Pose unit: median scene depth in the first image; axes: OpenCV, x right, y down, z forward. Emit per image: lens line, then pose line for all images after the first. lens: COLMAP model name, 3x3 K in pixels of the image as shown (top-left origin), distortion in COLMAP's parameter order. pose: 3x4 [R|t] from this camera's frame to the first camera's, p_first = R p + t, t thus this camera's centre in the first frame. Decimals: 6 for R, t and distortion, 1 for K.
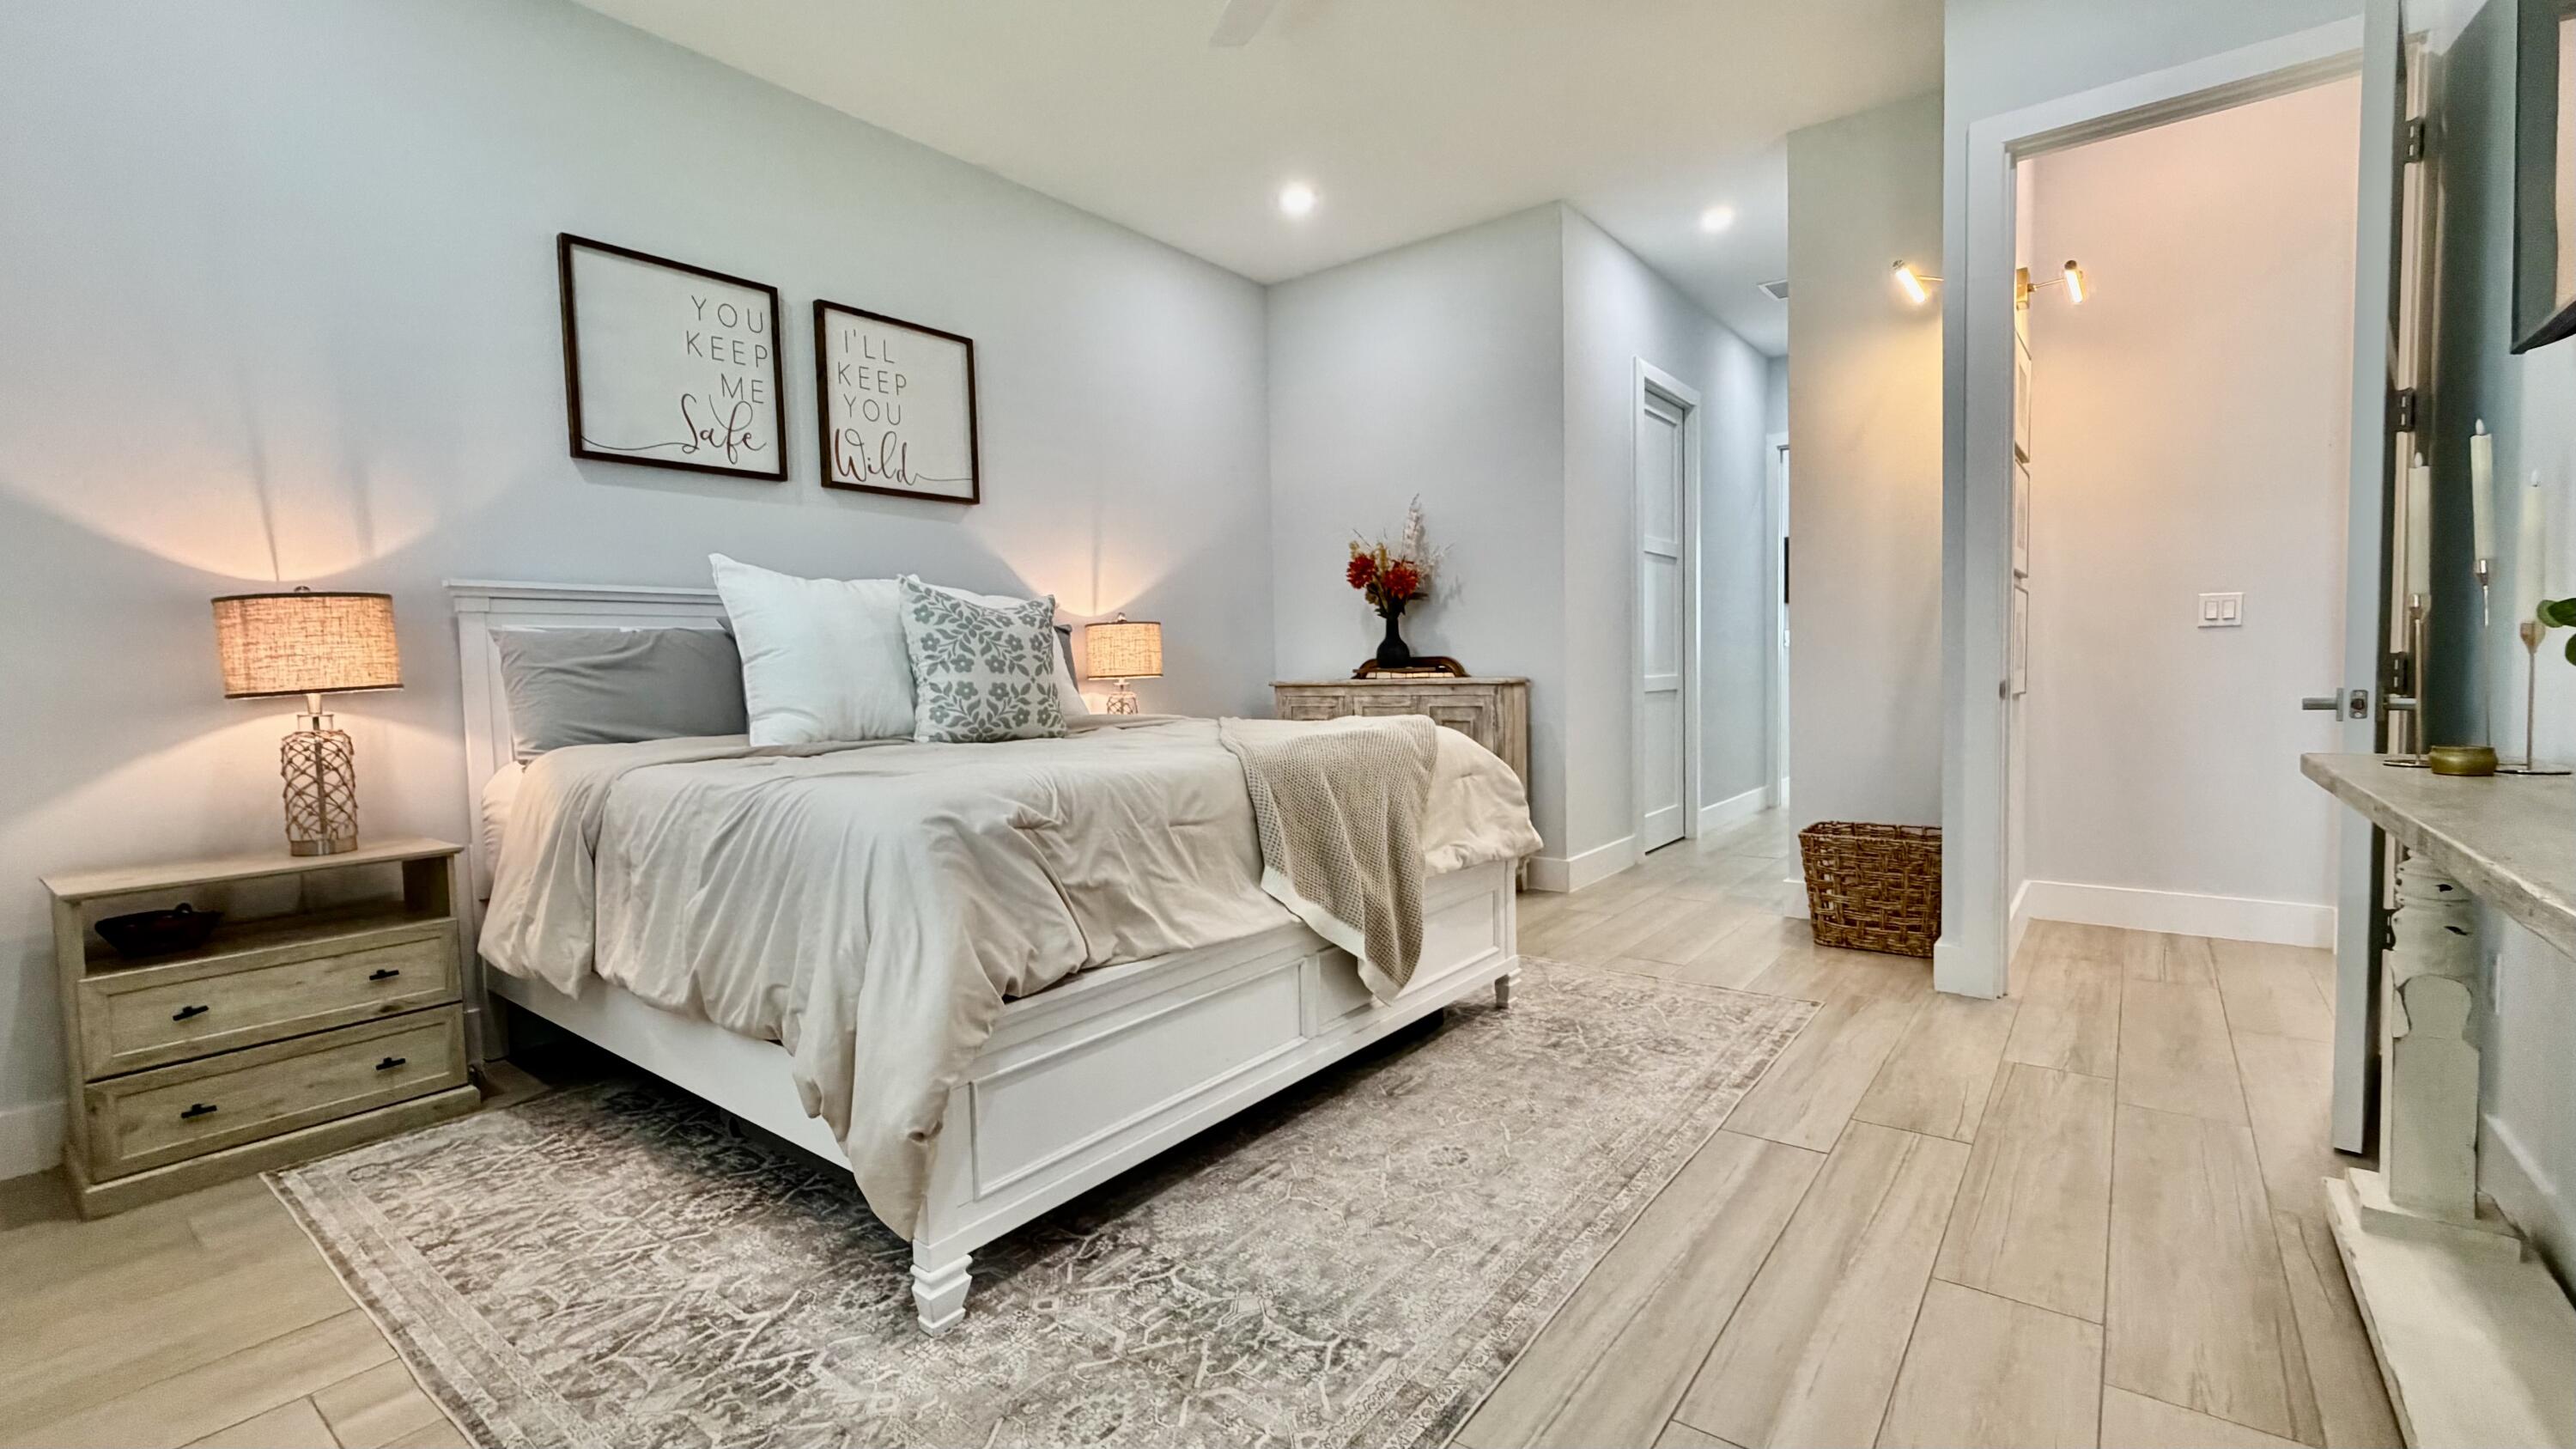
lens RADIAL K [[1084.3, 0, 1288.0], [0, 1084.3, 724.5], [0, 0, 1]] dist [-0.000534, -0.000043]
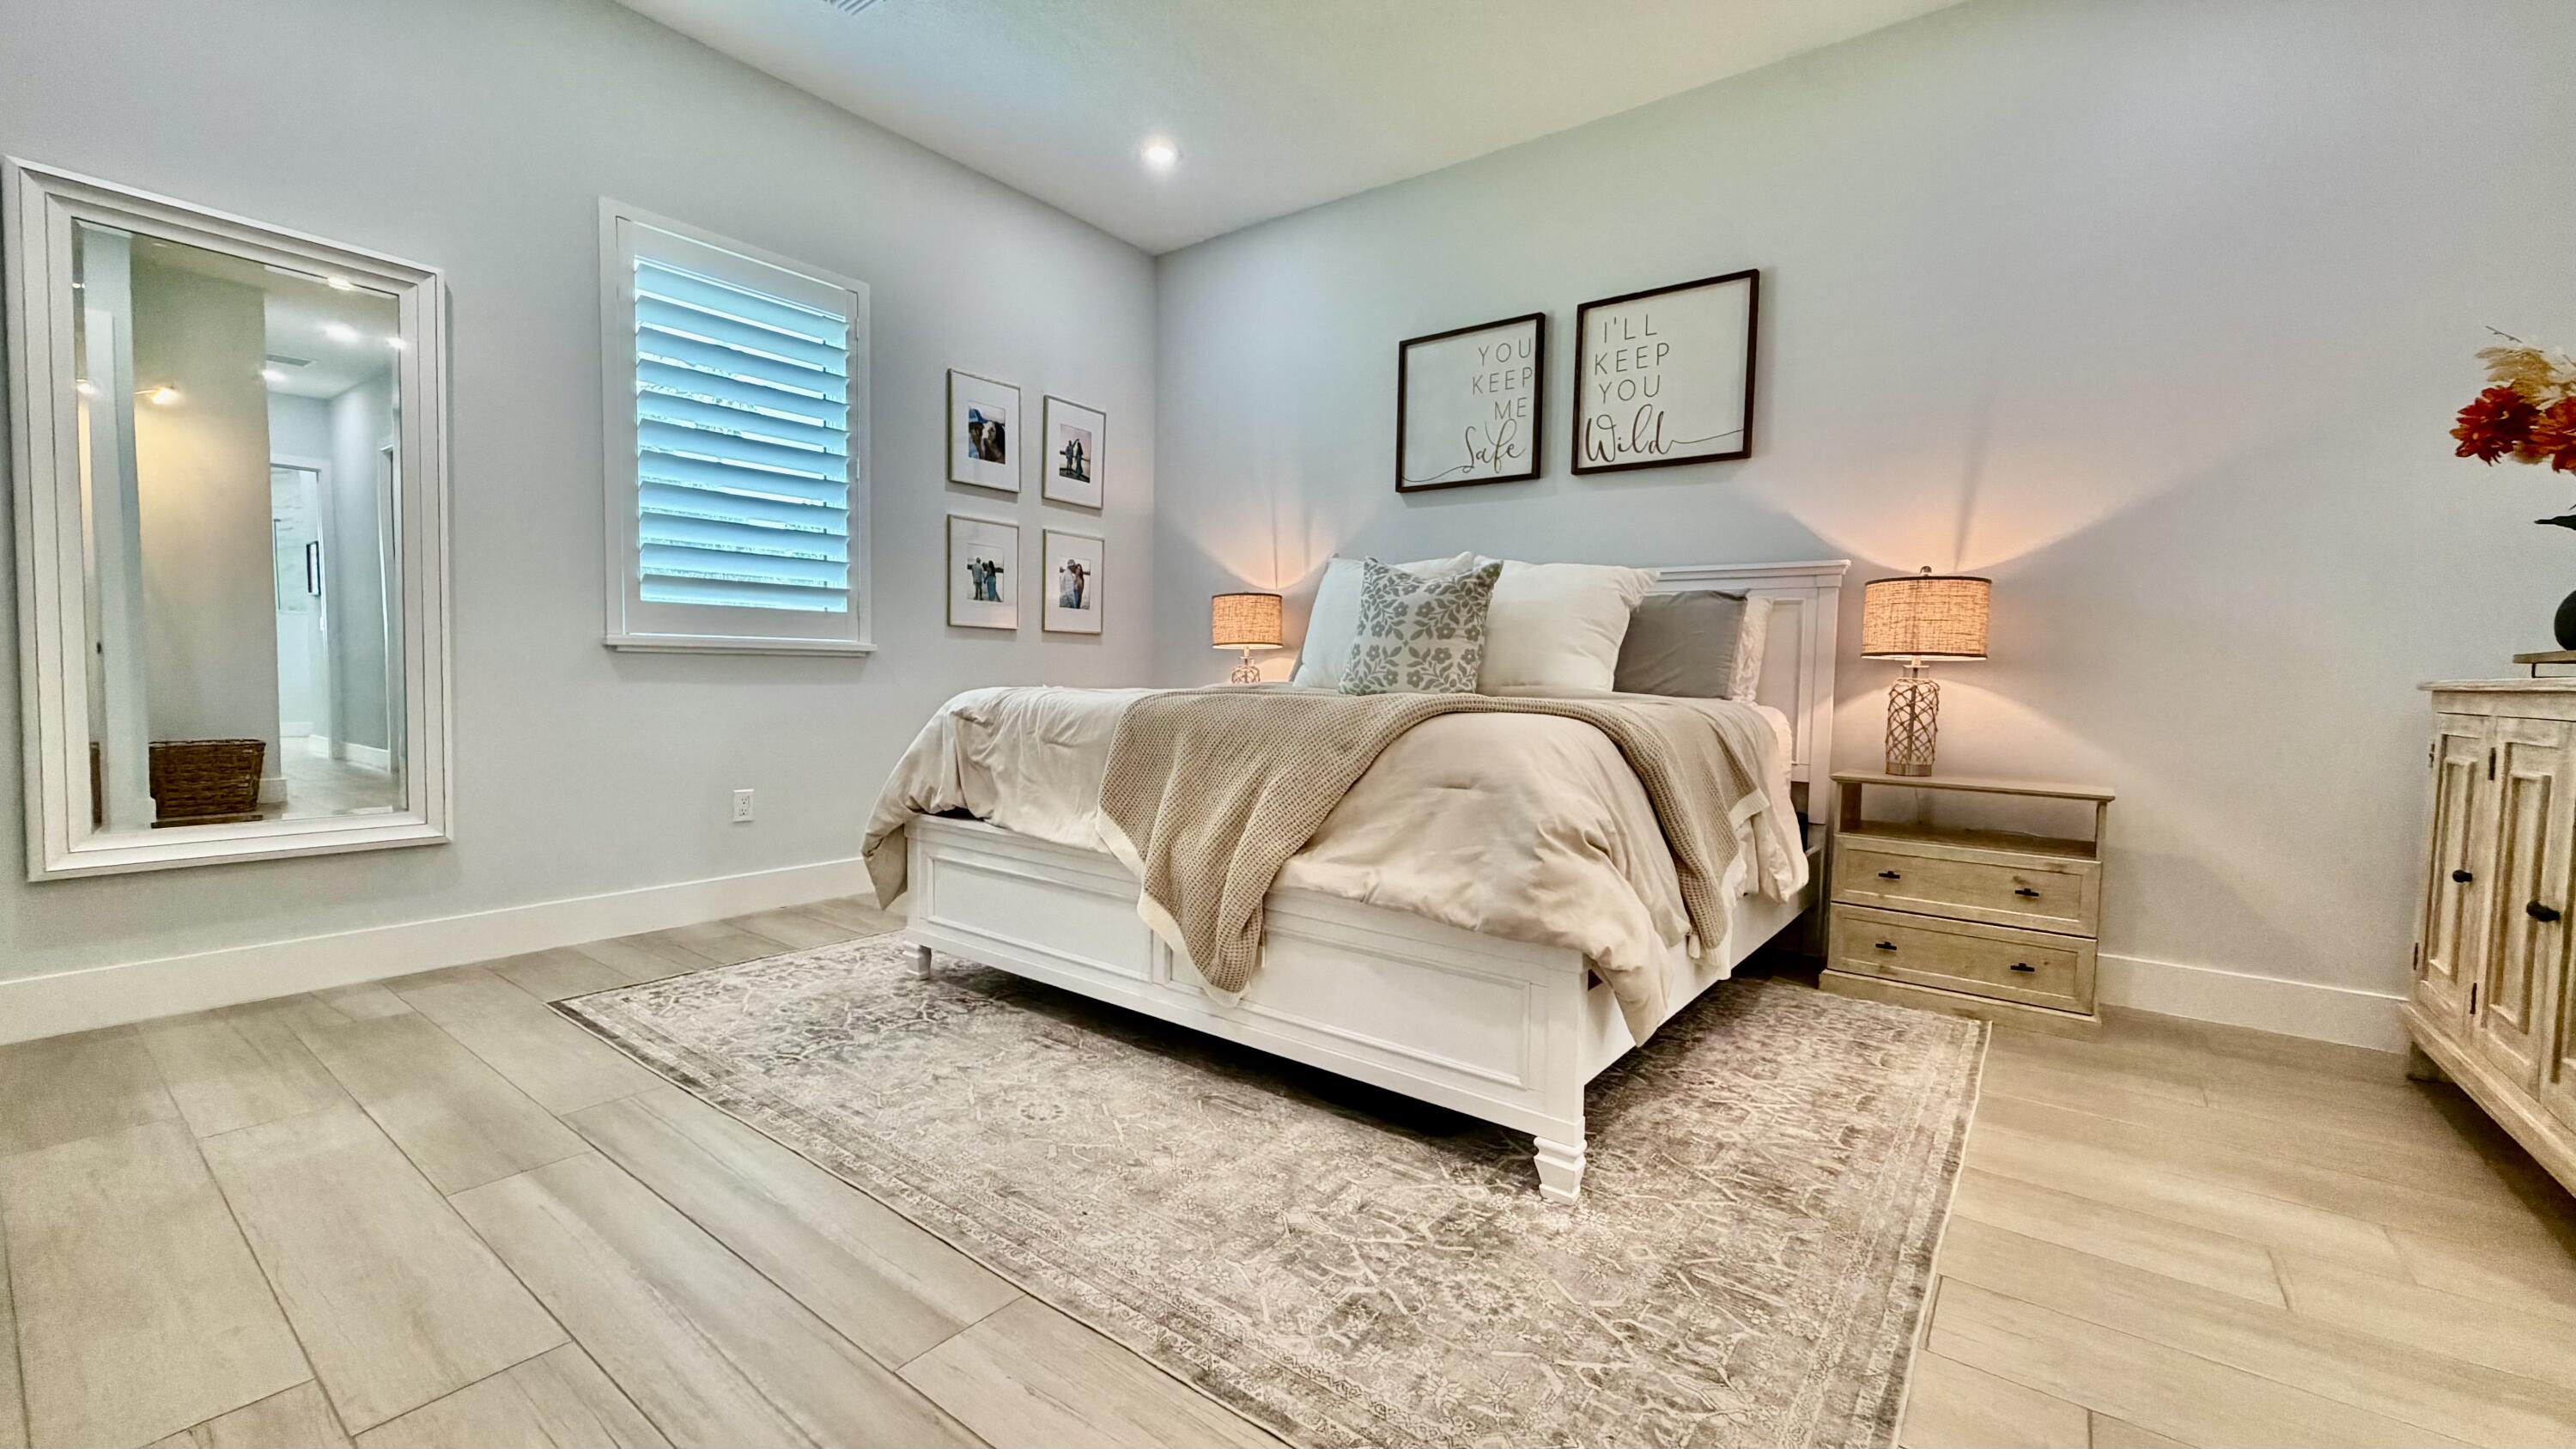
lens RADIAL K [[1029.3, 0, 1283.6], [0, 1029.3, 722.6], [0, 0, 1]] dist [0.000958, 0.000035]
pose [[0.012328, 0.076986, -0.996956, 0.808396], [-0.074735, 0.994314, 0.075857, -0.032772], [0.997127, 0.073572, 0.018012, 0.895997]]
